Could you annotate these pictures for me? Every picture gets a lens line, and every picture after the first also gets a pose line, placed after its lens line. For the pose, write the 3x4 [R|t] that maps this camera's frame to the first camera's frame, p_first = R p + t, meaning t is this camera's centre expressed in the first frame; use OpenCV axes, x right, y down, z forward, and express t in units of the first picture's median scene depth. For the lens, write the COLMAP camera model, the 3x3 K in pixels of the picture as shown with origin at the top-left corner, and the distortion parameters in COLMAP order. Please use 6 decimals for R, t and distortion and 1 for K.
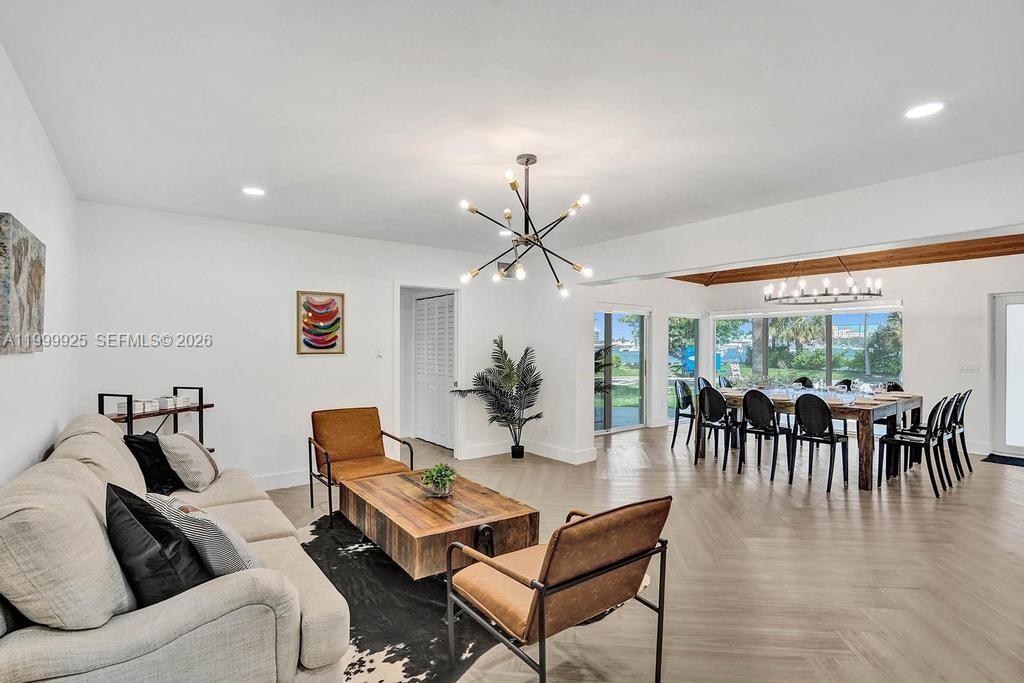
lens RADIAL K [[474.8, 0, 515.6], [0, 474.8, 348.0], [0, 0, 1]] dist [-0.003721, -0.000016]
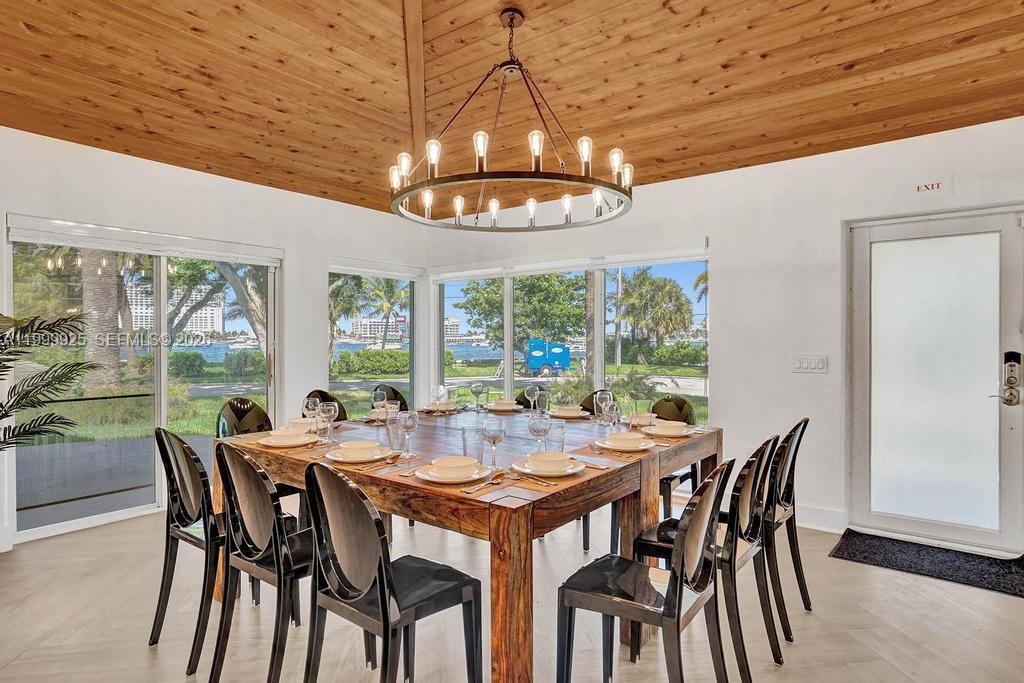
lens RADIAL K [[553.2, 0, 510.0], [0, 553.2, 338.9], [0, 0, 1]] dist [0.000797, -0.000429]
pose [[0.971290, 0.000459, 0.237900, 0.500917], [0.001131, 0.999978, -0.006547, 0.017308], [-0.237897, 0.006629, 0.971268, 0.497199]]
